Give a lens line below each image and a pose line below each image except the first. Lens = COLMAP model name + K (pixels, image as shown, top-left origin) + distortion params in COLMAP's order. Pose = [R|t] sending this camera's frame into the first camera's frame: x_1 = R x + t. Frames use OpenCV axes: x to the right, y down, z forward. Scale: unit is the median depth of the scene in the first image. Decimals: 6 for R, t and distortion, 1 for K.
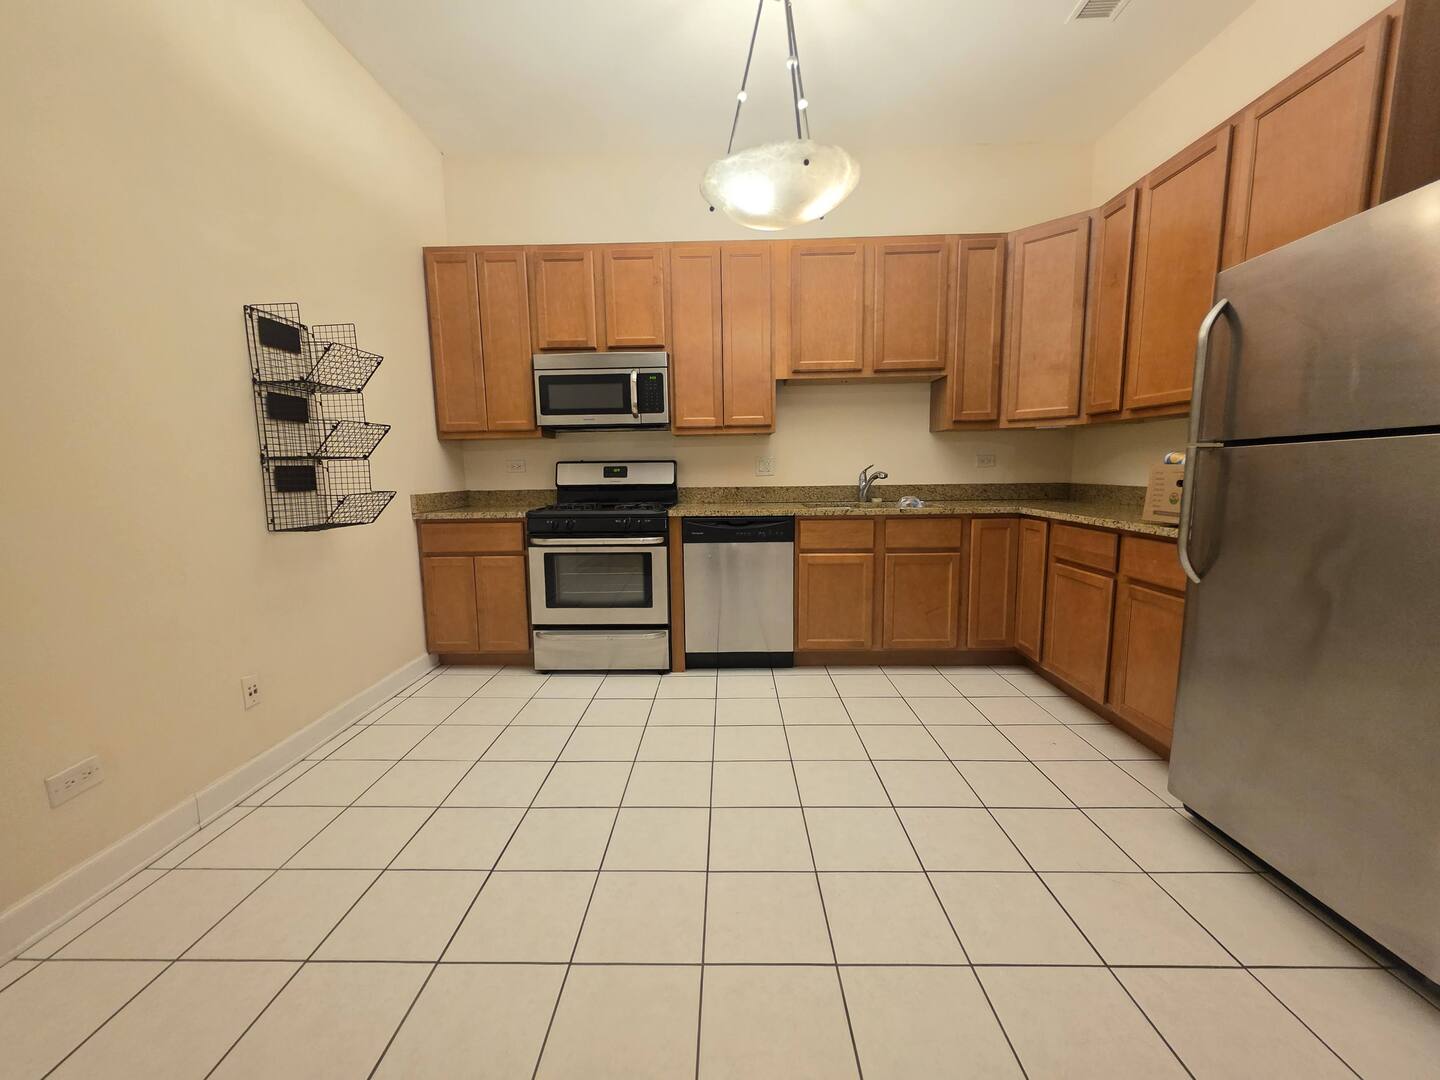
lens RADIAL K [[574.3, 0, 719.5], [0, 574.3, 542.2], [0, 0, 1]] dist [0.002161, -0.000520]
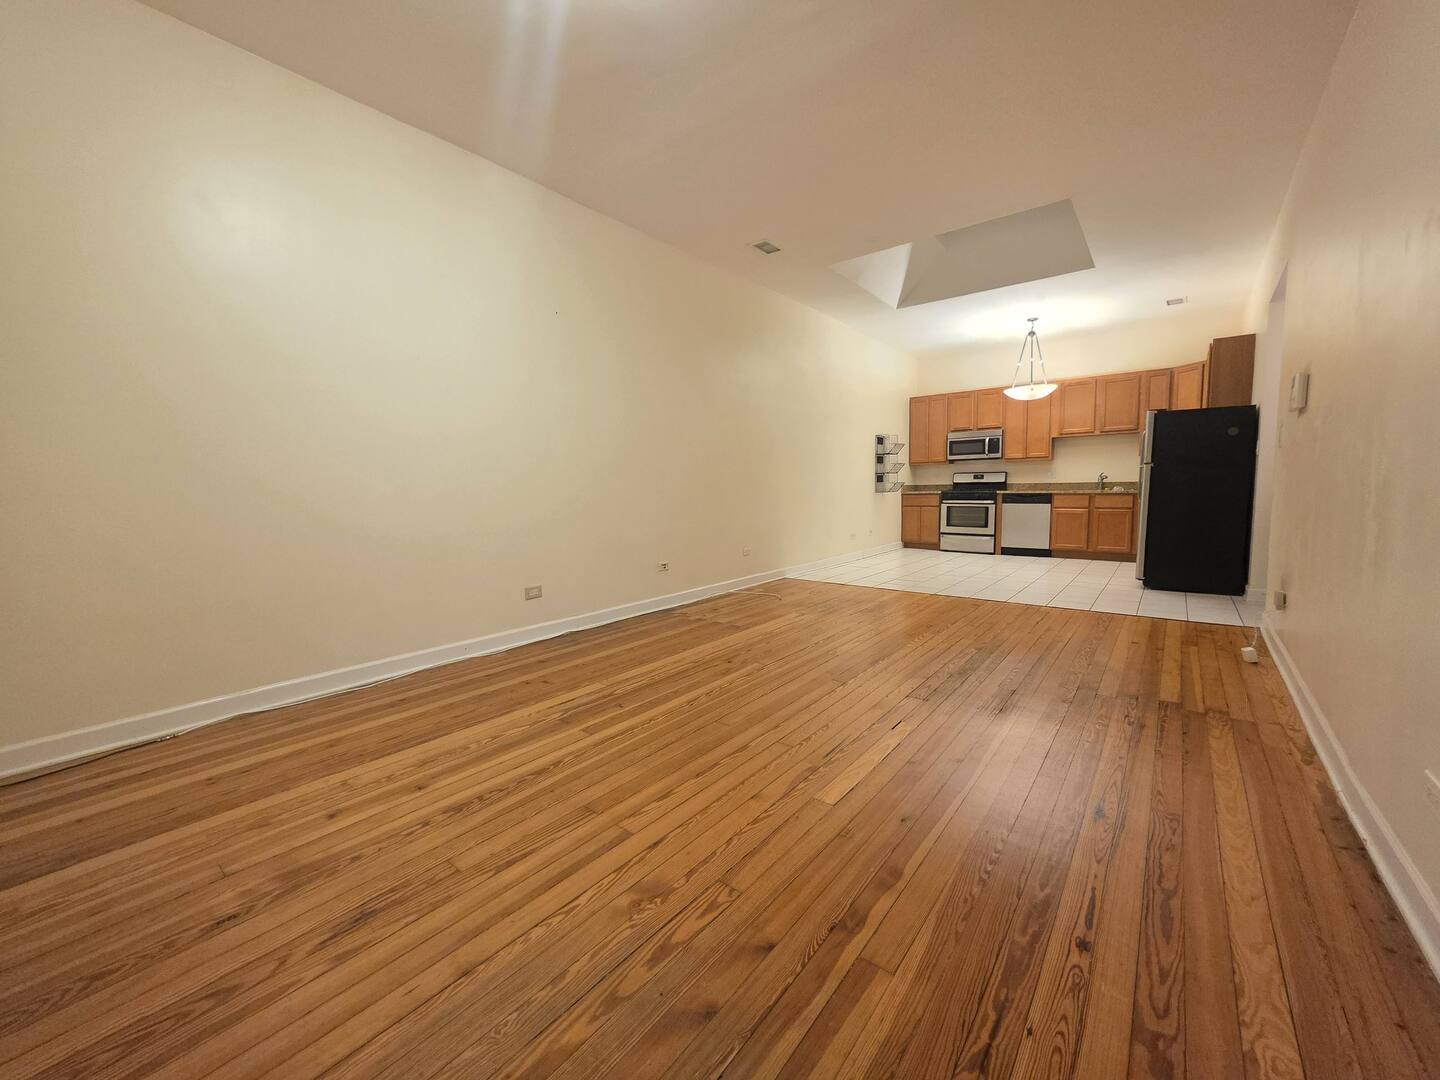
lens RADIAL K [[571.7, 0, 720.0], [0, 571.7, 540.0], [0, 0, 1]] dist [0.002474, 0.000225]
pose [[0.794107, 0.056994, -0.605099, 0.490997], [-0.070995, 0.997476, 0.000781, 0.251221], [0.603617, 0.042339, 0.796150, -1.802862]]
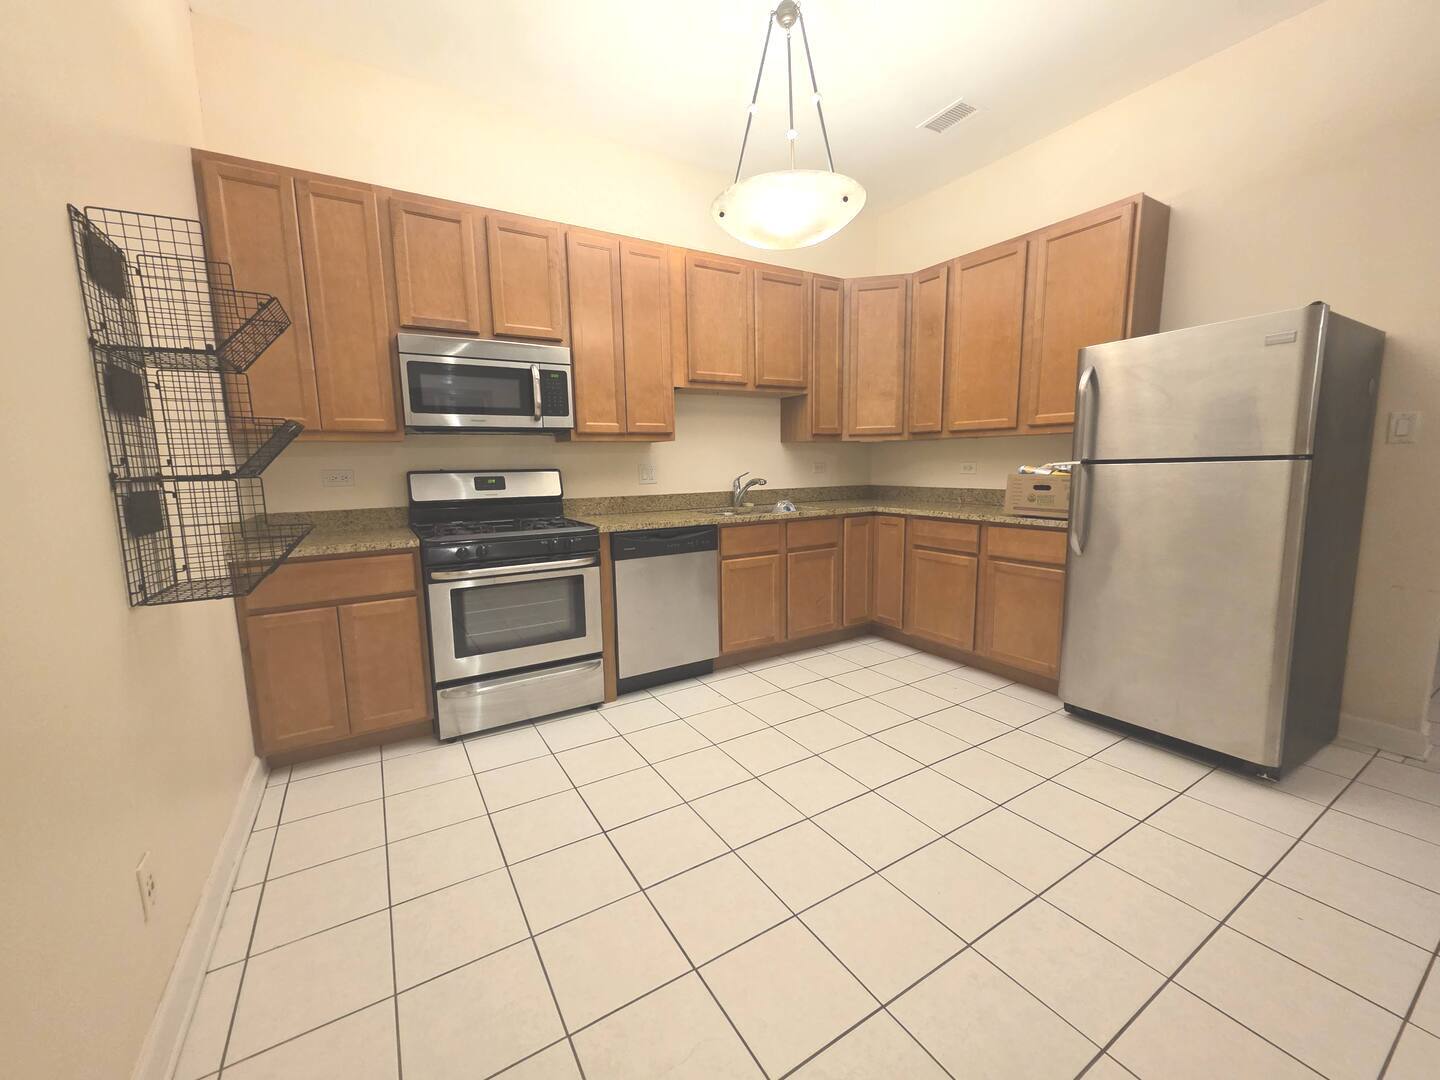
lens RADIAL K [[574.3, 0, 719.5], [0, 574.3, 542.2], [0, 0, 1]] dist [0.002161, -0.000520]
pose [[0.842635, -0.074499, 0.533306, -0.399613], [0.073747, 0.997017, 0.022753, -0.035618], [-0.533411, 0.020157, 0.845616, 0.133994]]
